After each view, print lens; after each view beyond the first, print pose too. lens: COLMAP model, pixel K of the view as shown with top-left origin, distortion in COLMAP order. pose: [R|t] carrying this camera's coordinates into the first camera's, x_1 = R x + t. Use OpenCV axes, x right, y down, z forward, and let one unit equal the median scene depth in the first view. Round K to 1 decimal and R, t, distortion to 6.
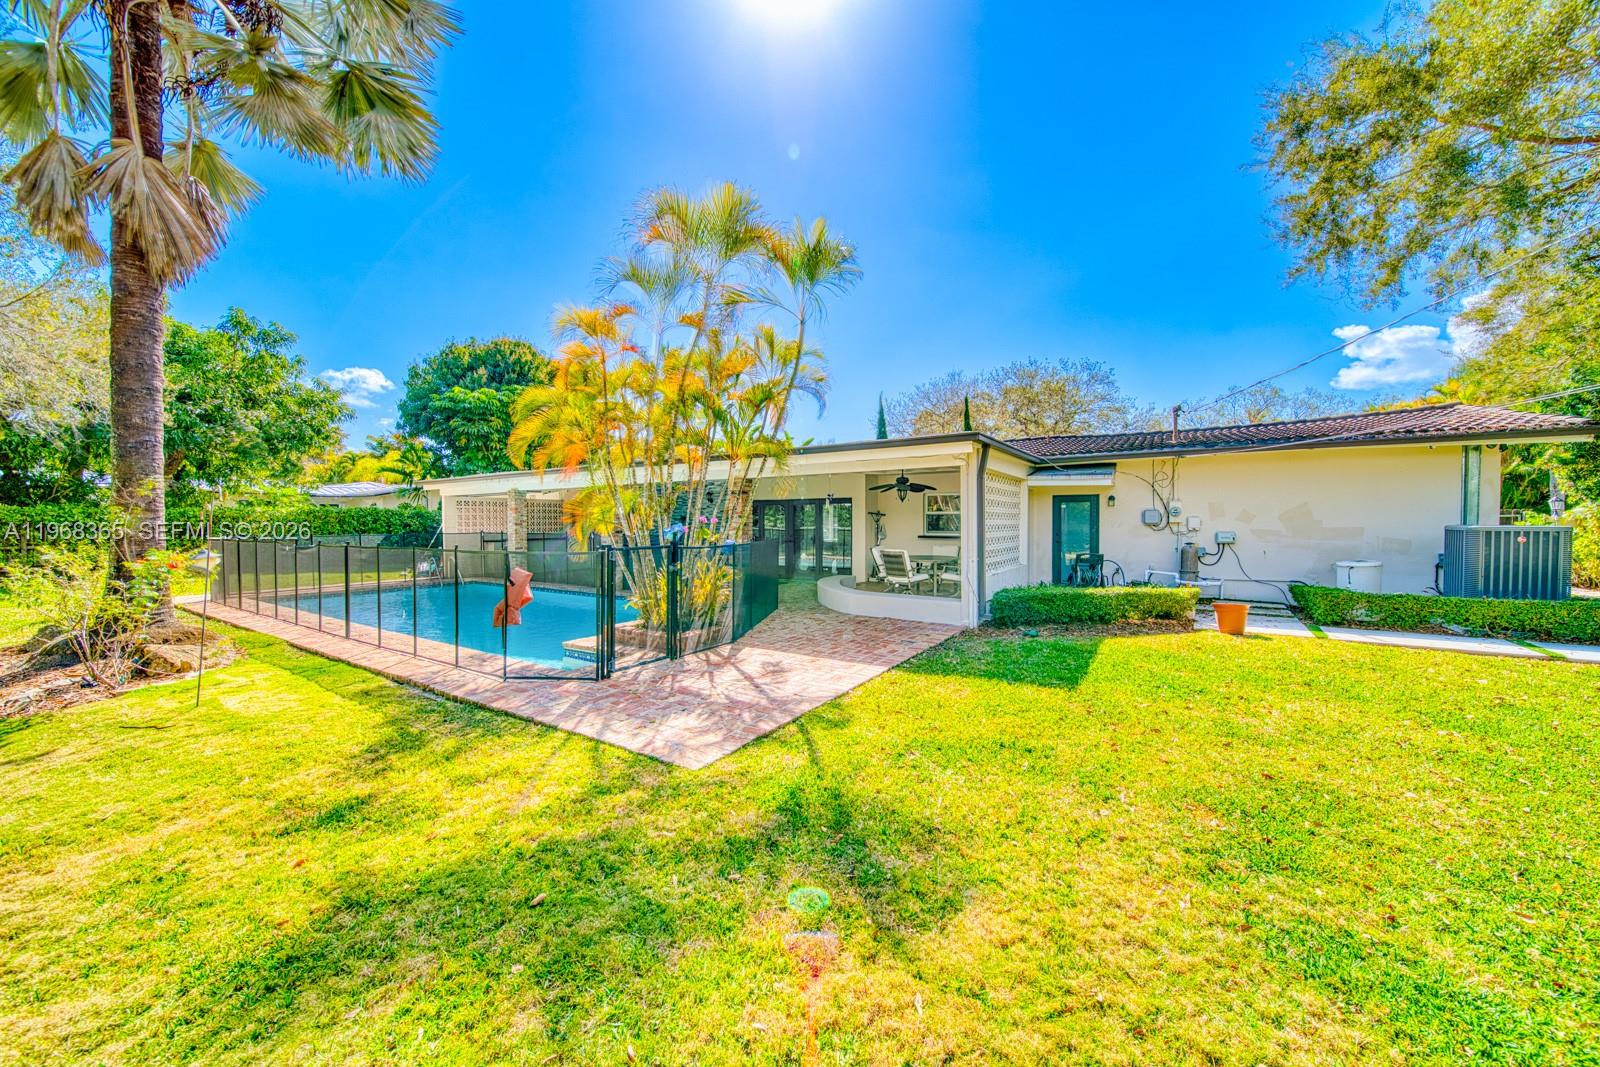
lens RADIAL K [[569.0, 0, 802.4], [0, 569.0, 534.6], [0, 0, 1]] dist [-0.001083, -0.000893]
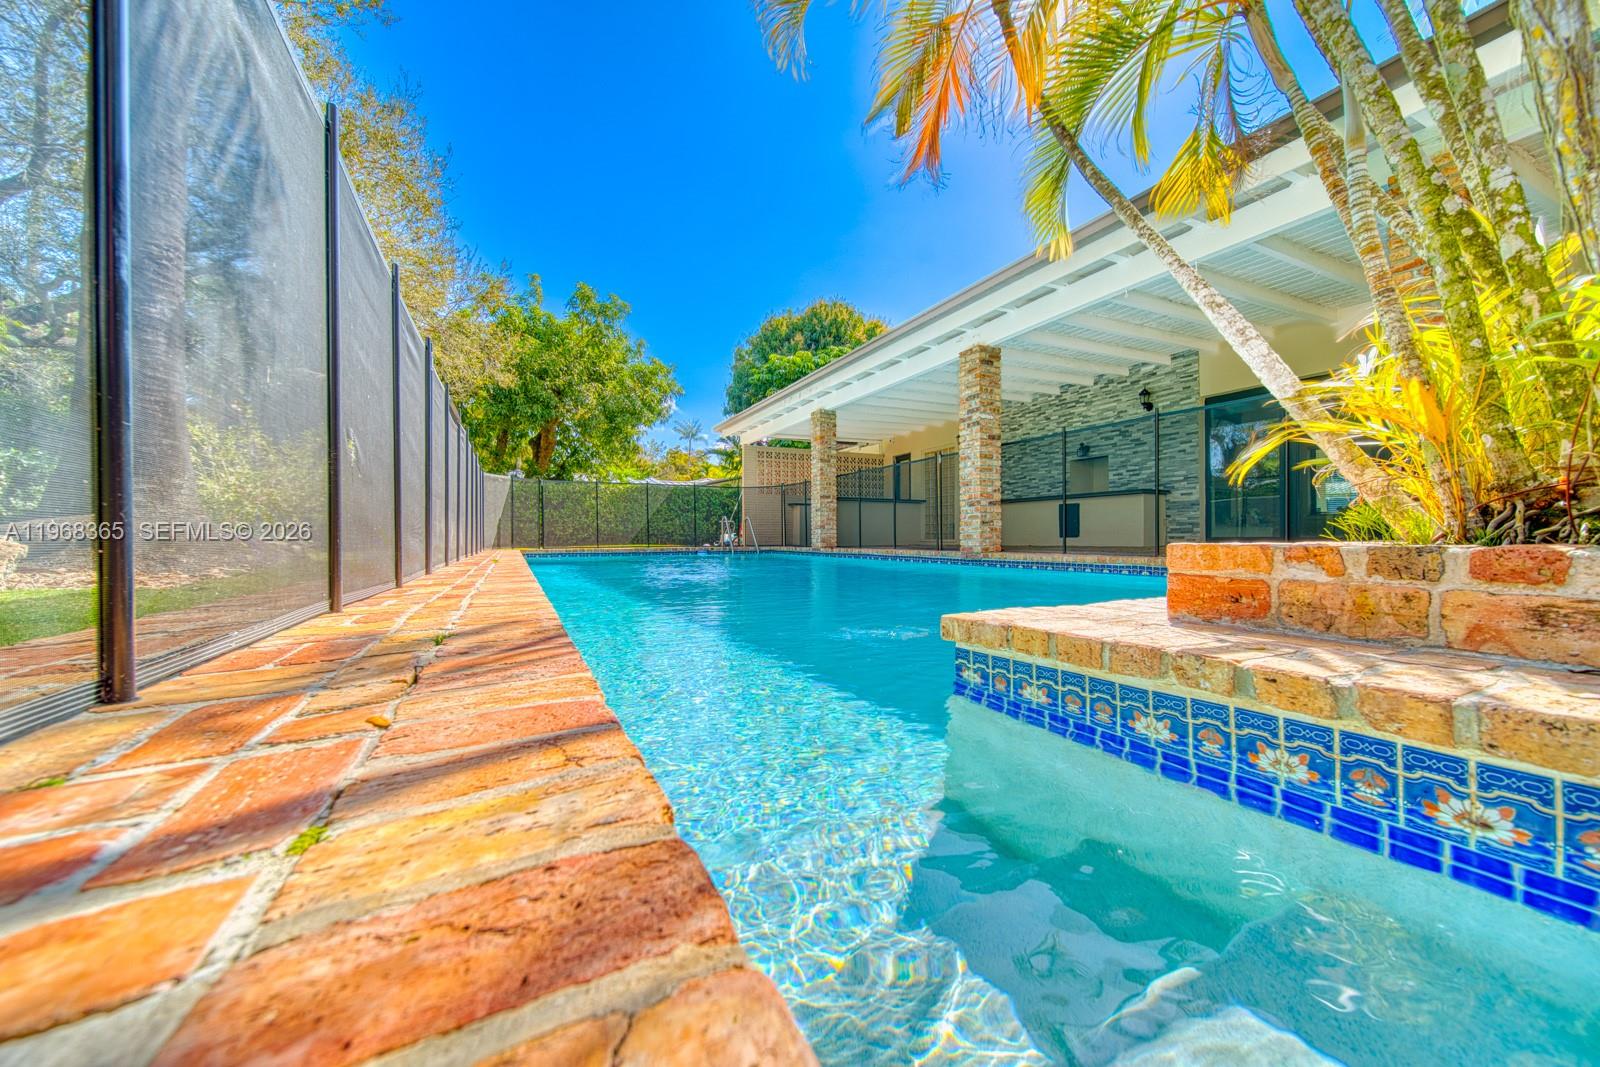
lens RADIAL K [[569.0, 0, 798.9], [0, 569.0, 534.5], [0, 0, 1]] dist [-0.001083, -0.000893]
pose [[0.862305, 0.001820, -0.506386, -0.108100], [-0.014104, 0.999692, -0.020425, 0.045057], [0.506193, 0.024755, 0.862065, 0.236946]]
